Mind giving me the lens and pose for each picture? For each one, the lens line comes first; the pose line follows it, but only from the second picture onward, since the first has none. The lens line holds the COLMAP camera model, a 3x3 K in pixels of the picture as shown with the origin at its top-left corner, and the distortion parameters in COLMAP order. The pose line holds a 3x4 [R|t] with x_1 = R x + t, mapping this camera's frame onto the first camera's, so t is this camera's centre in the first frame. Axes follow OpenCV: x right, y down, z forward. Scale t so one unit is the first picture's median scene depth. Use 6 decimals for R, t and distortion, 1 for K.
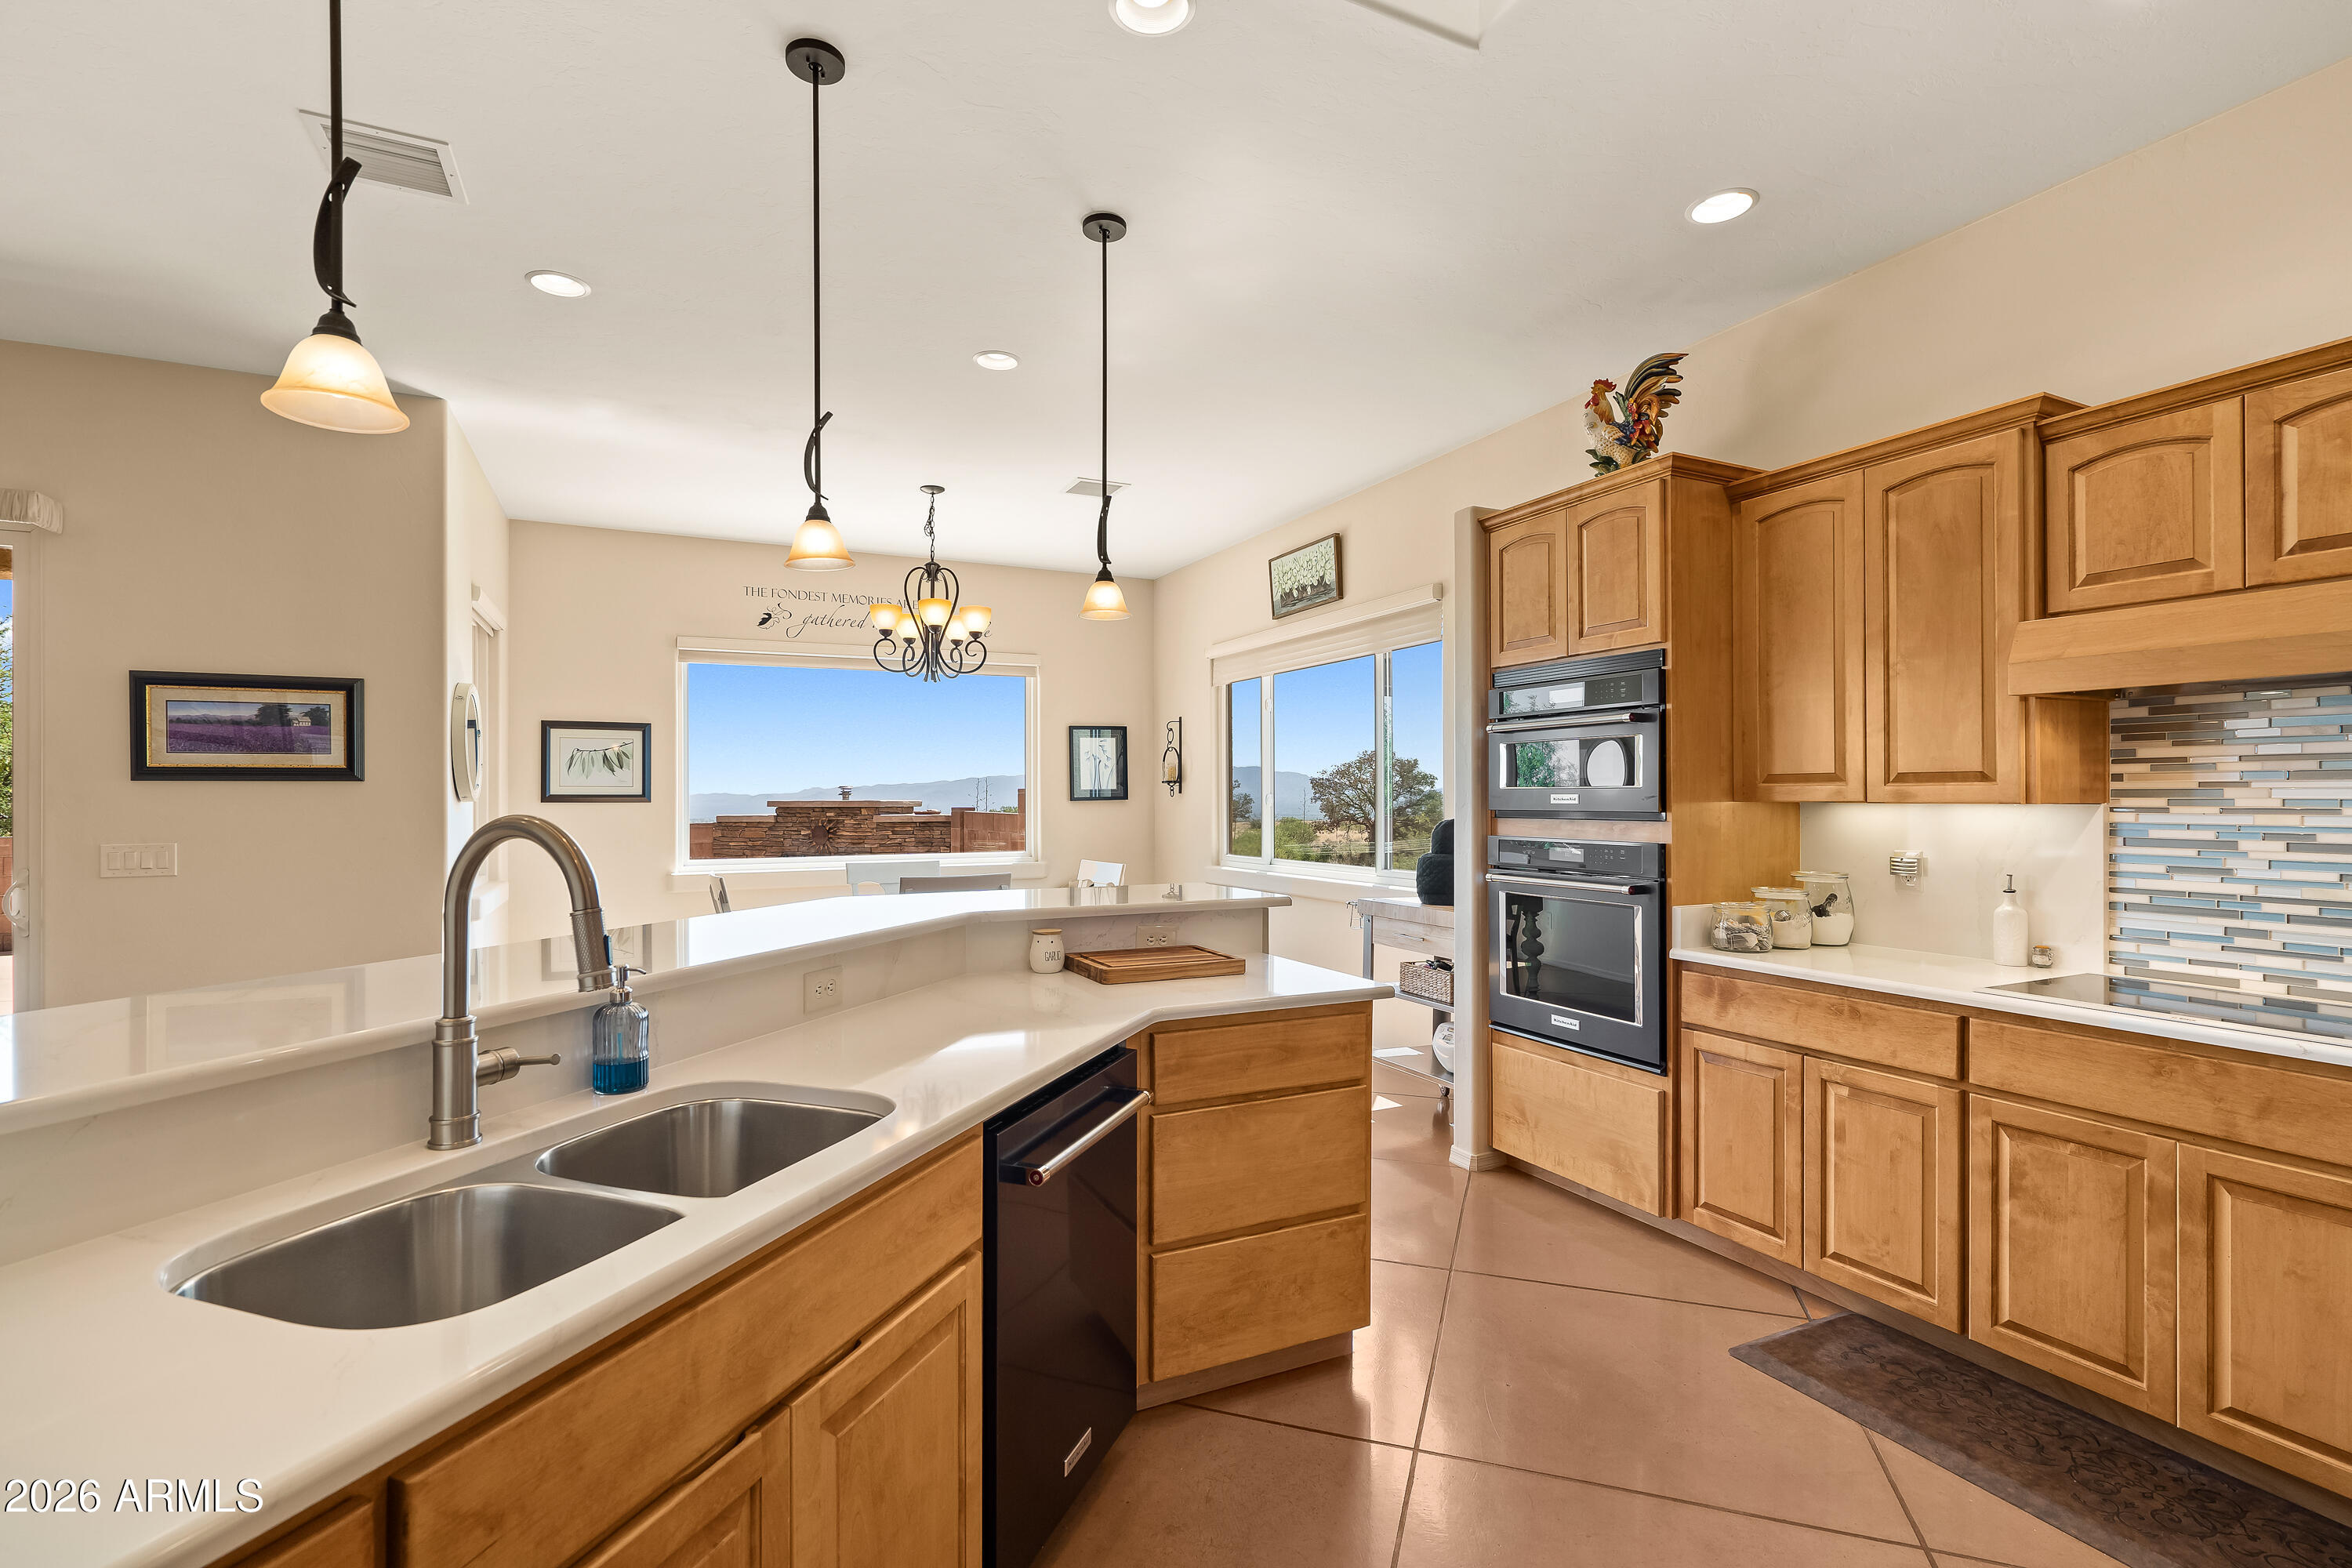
lens RADIAL K [[1073.5, 0, 1160.7], [0, 1073.5, 788.3], [0, 0, 1]] dist [-0.012597, 0.002780]
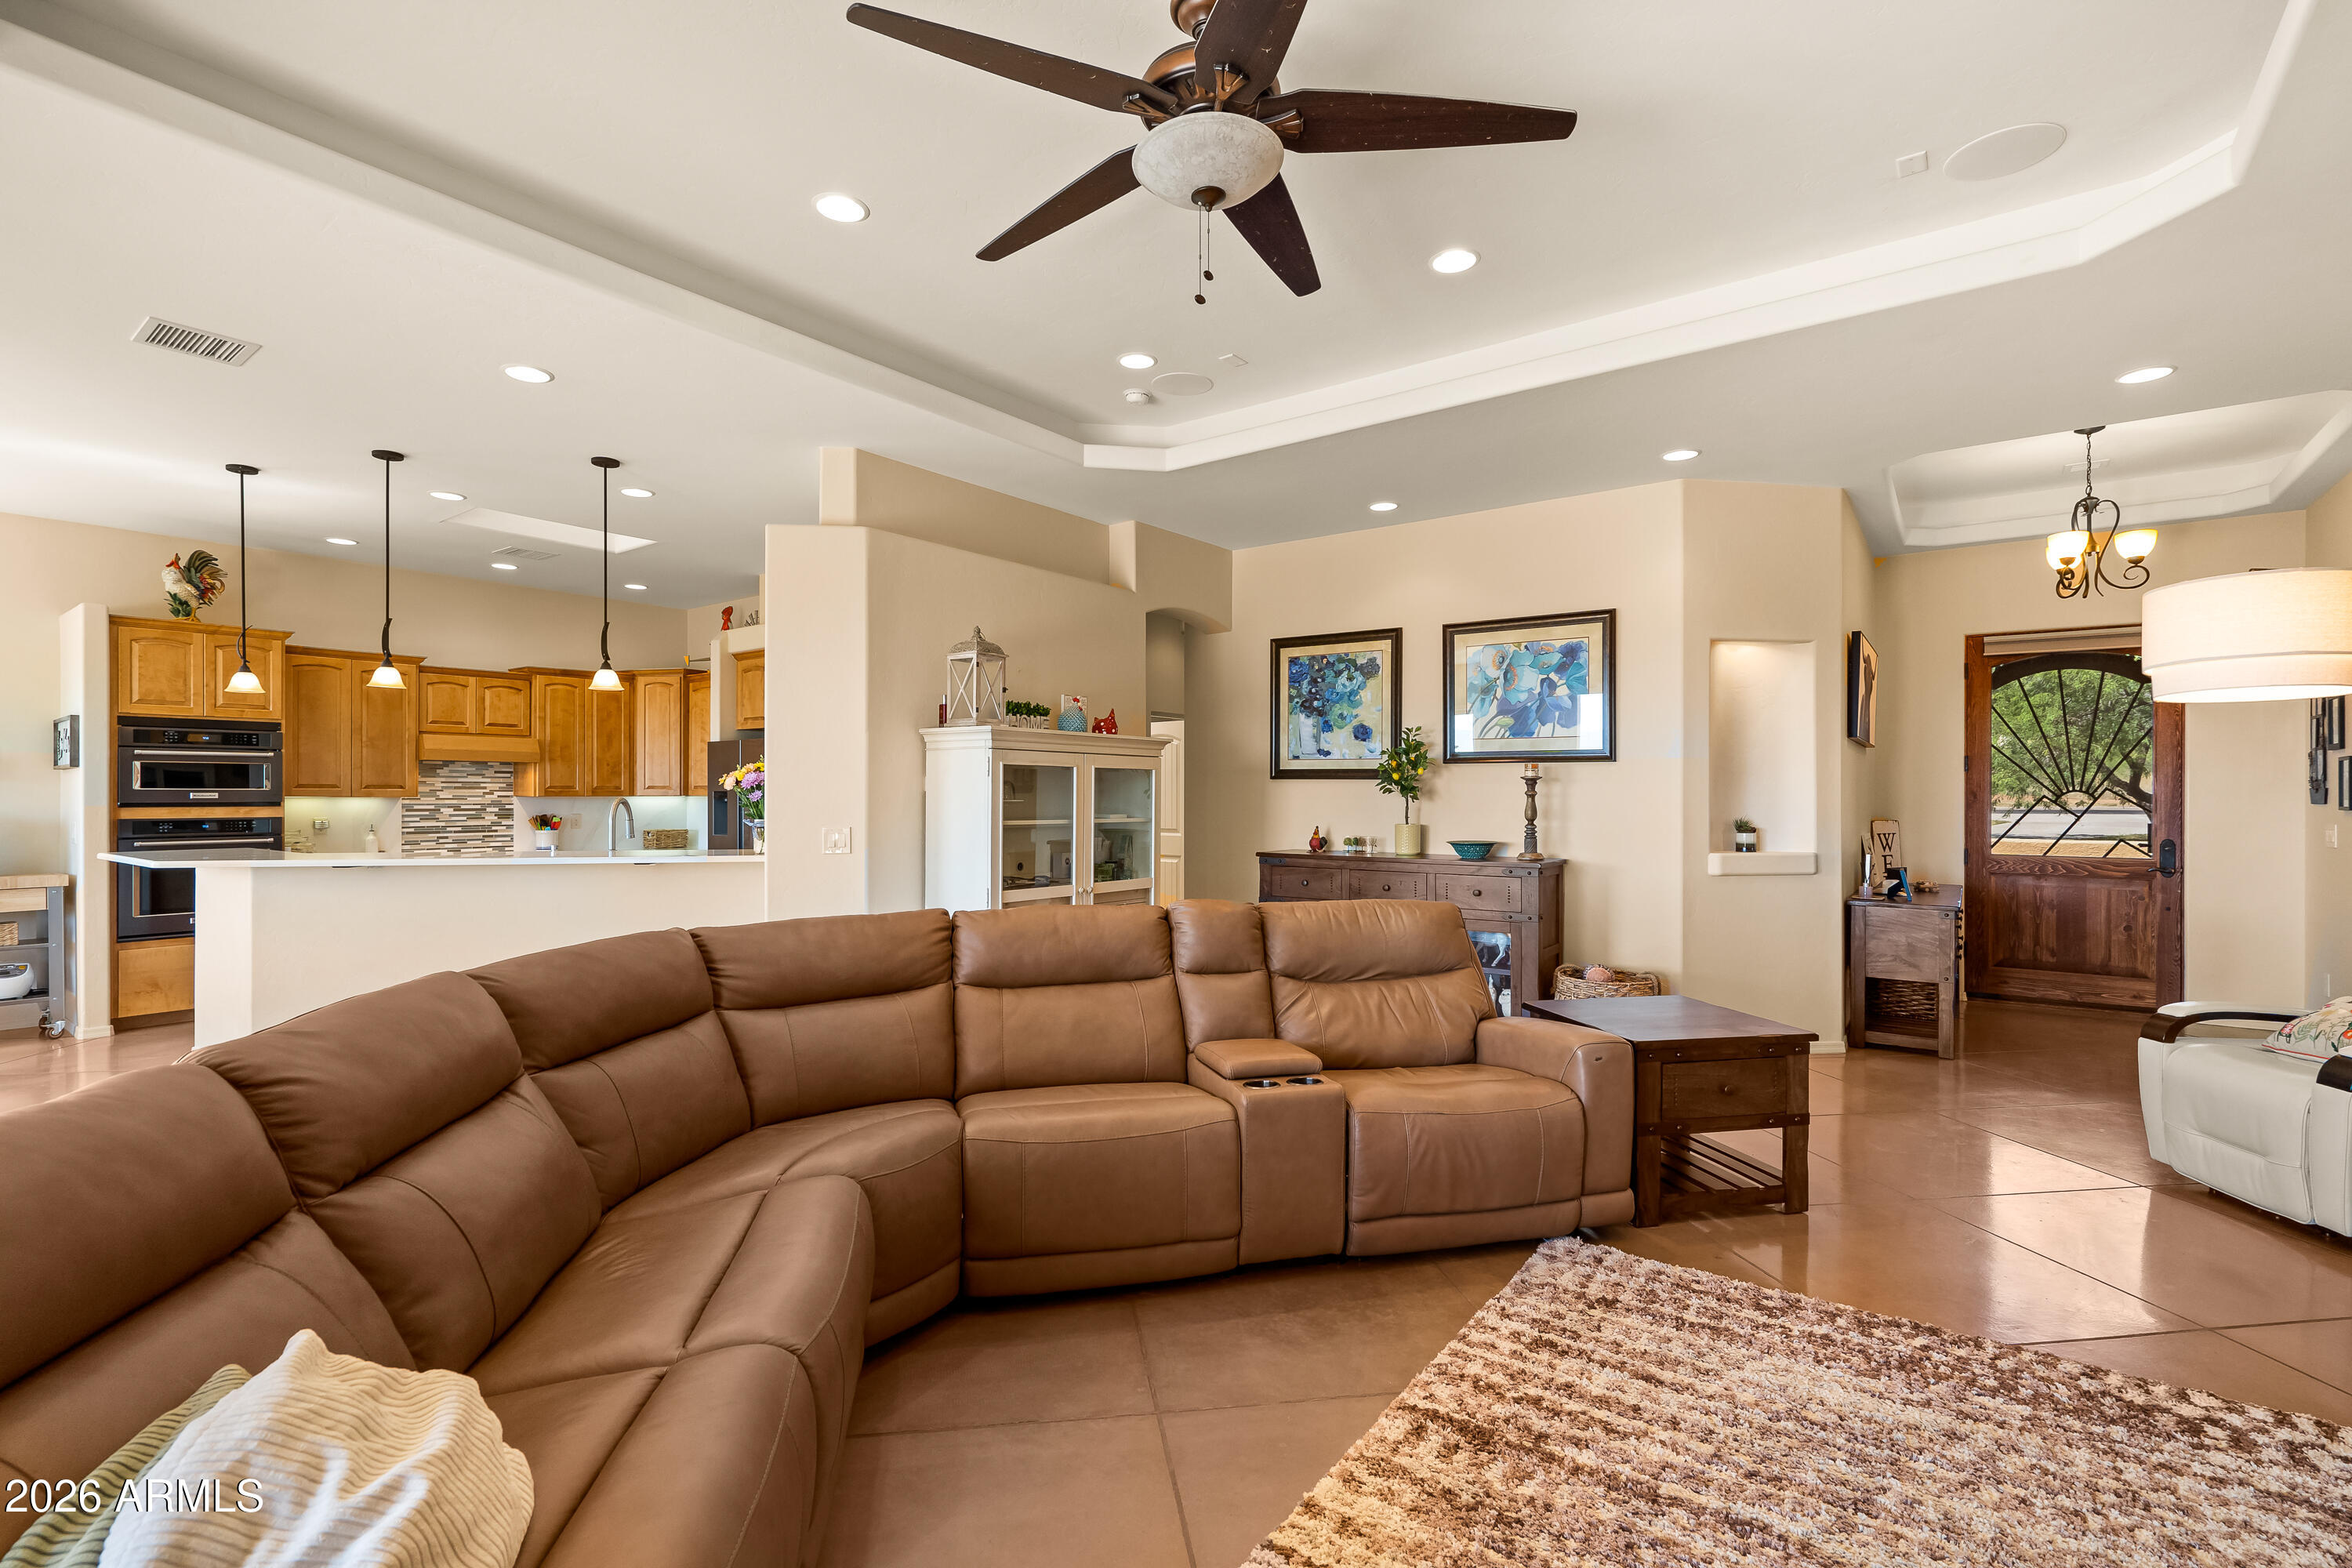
lens RADIAL K [[1073.5, 0, 1168.5], [0, 1073.5, 795.3], [0, 0, 1]] dist [-0.012597, 0.002780]
pose [[-0.460012, 0.001382, 0.887912, -1.062645], [-0.005694, 0.999974, -0.004507, 0.004686], [-0.887895, -0.007129, -0.459992, 0.208869]]
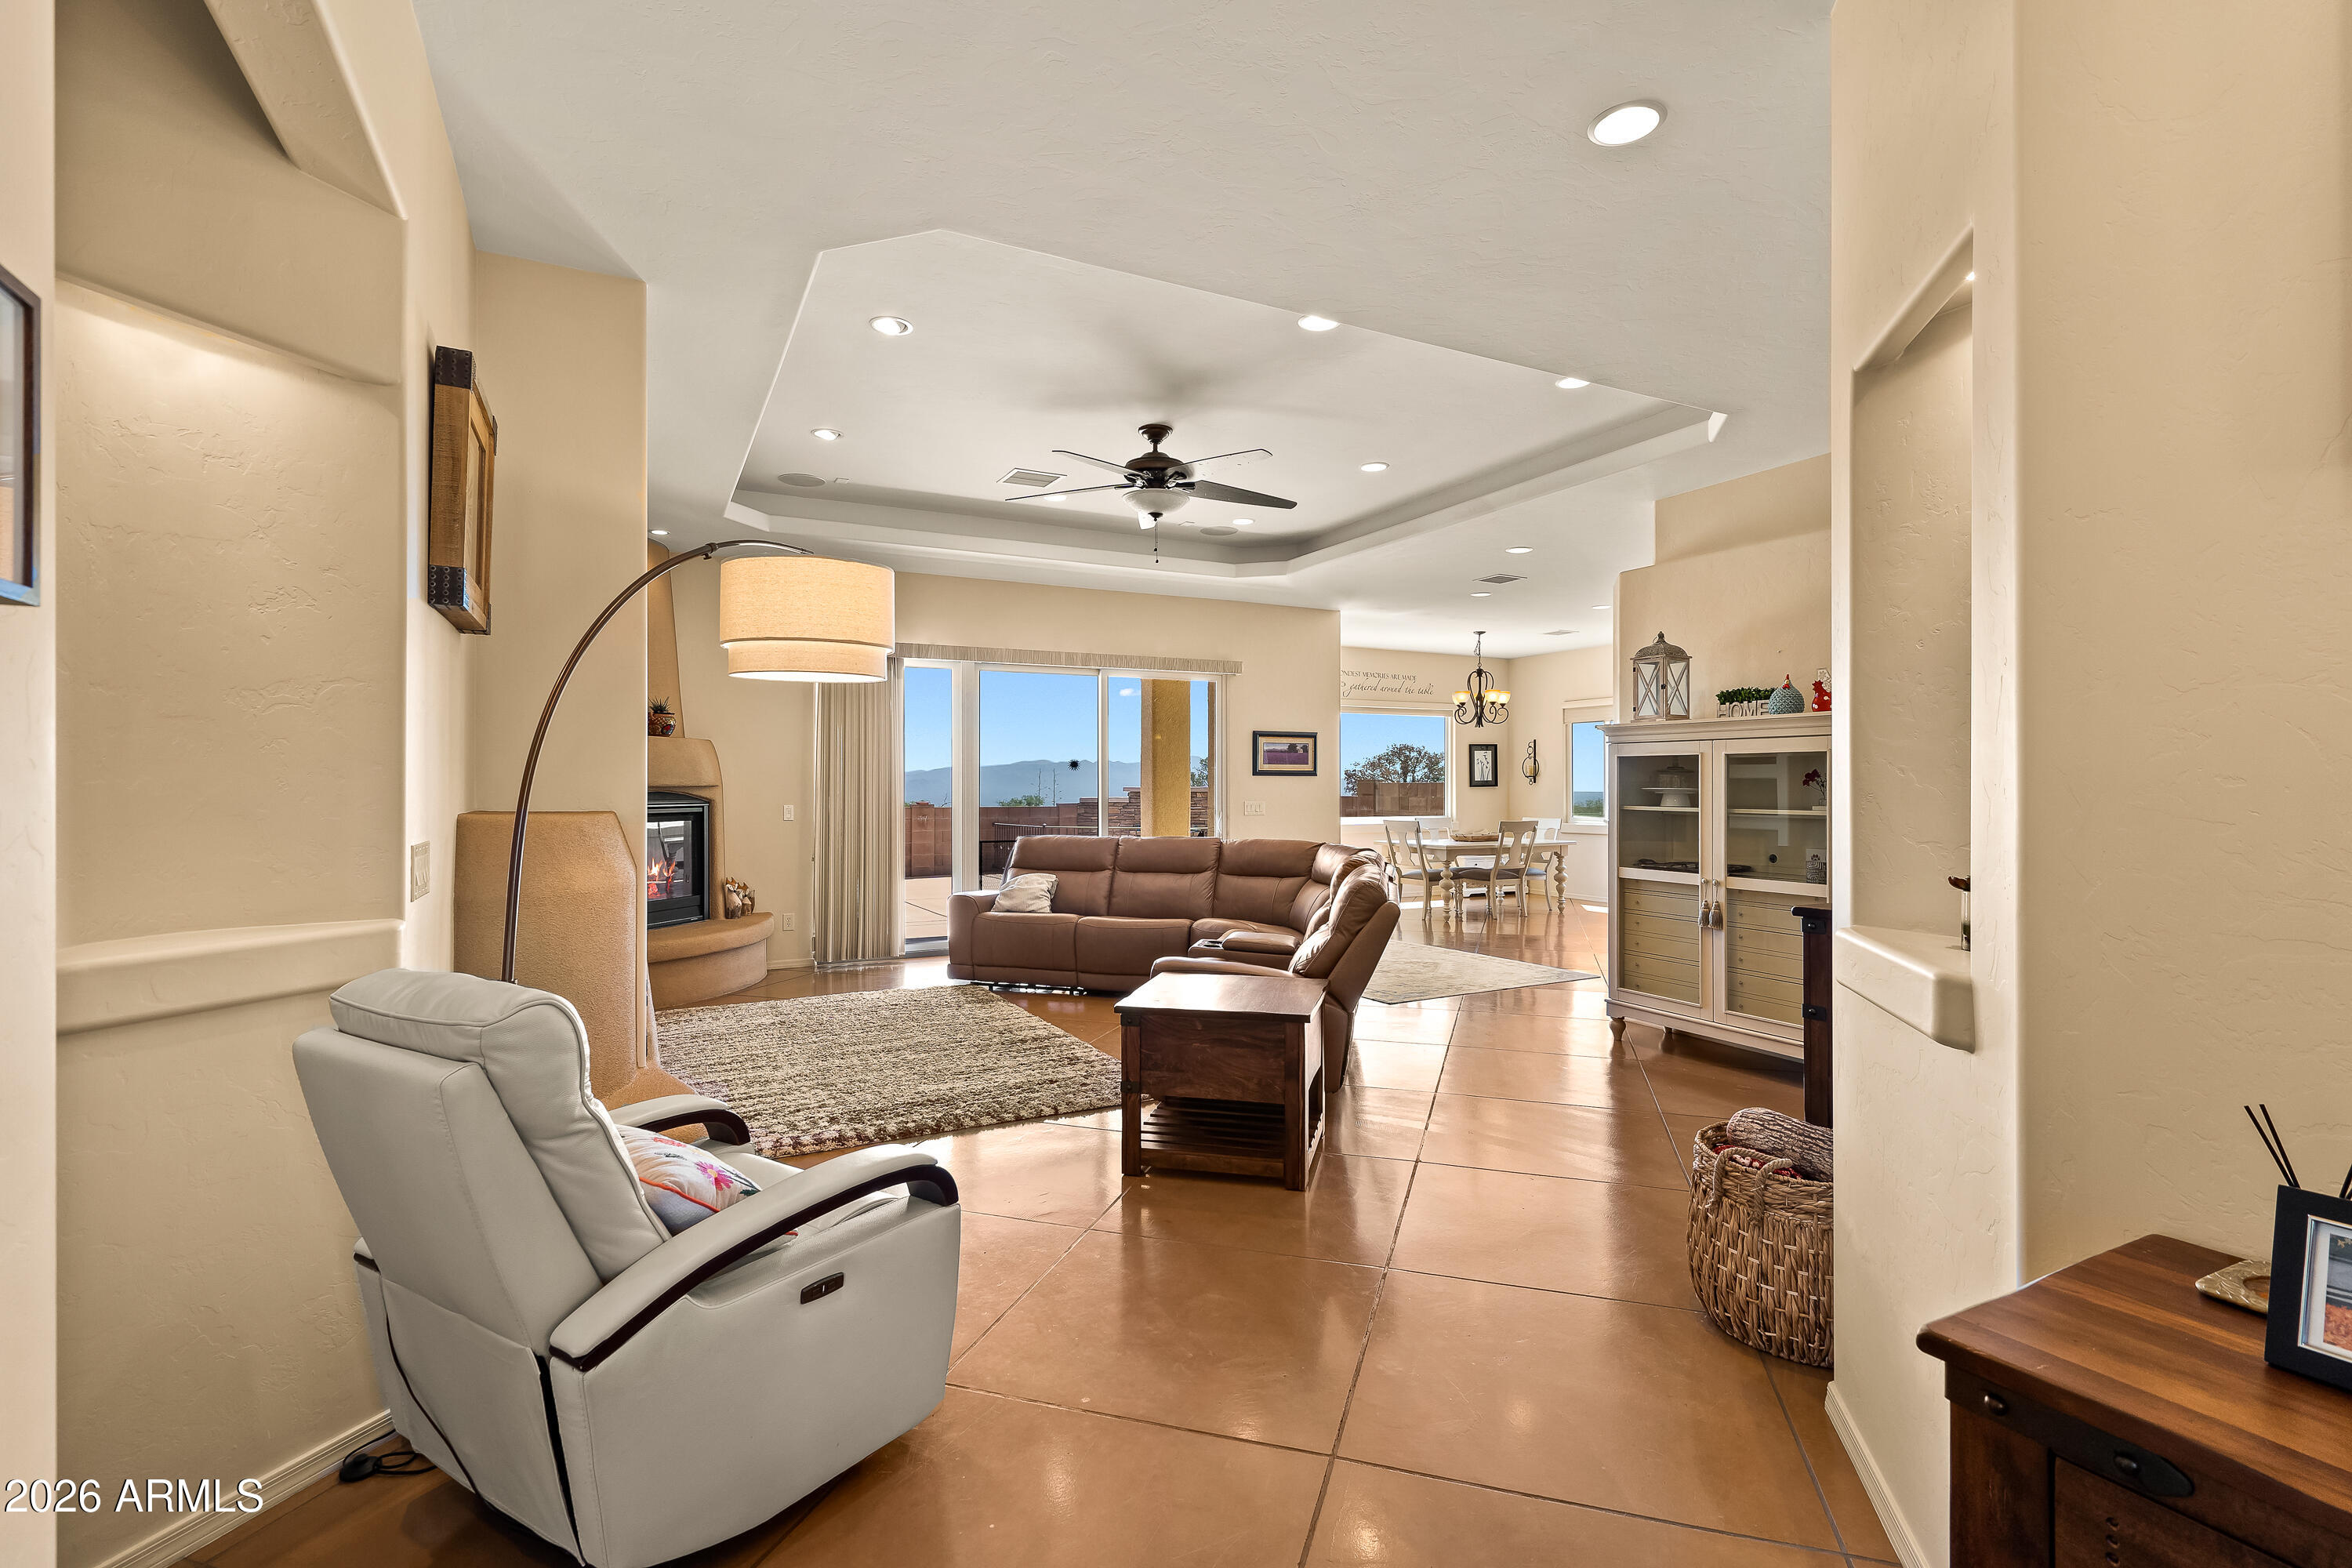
lens RADIAL K [[1073.5, 0, 1172.3], [0, 1073.5, 786.1], [0, 0, 1]] dist [-0.012597, 0.002780]
pose [[0.999412, 0.002725, 0.034173, -0.740944], [-0.002967, 0.999971, 0.007022, -0.000868], [-0.034152, -0.007119, 0.999391, -0.853862]]
